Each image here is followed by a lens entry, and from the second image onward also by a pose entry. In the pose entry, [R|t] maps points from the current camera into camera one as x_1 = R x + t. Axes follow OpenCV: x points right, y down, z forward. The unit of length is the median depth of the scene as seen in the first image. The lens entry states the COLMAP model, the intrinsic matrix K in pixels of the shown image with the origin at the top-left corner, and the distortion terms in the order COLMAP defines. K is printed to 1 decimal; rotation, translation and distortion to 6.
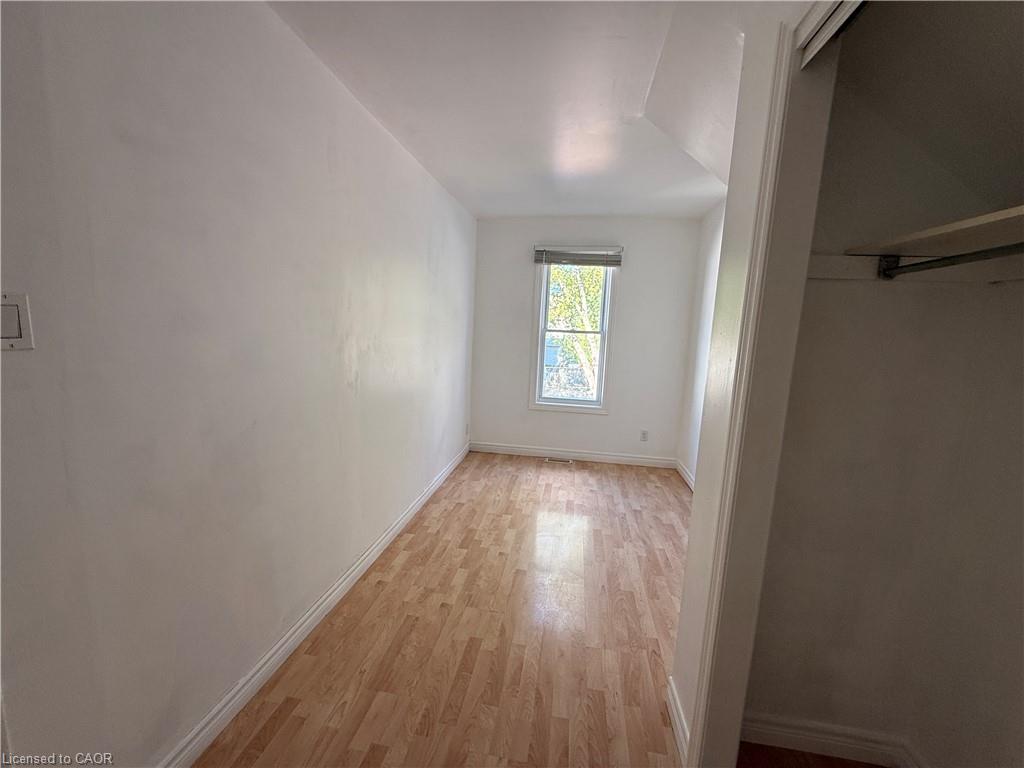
lens RADIAL K [[409.3, 0, 512.0], [0, 409.3, 384.0], [0, 0, 1]] dist [-0.000784, -0.000306]
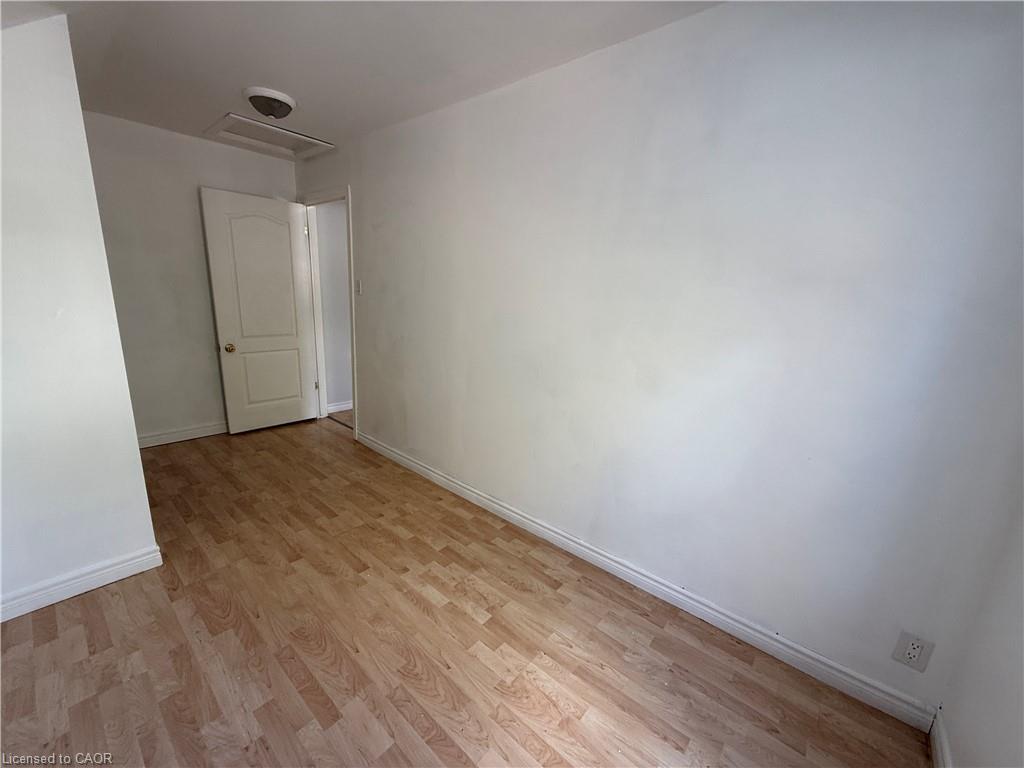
lens RADIAL K [[409.3, 0, 512.0], [0, 409.3, 384.0], [0, 0, 1]] dist [-0.000784, -0.000306]
pose [[-0.515865, 0.124300, -0.847604, 0.528510], [-0.191122, 0.947781, 0.255311, -0.193511], [0.835078, 0.293701, -0.465171, 1.498518]]
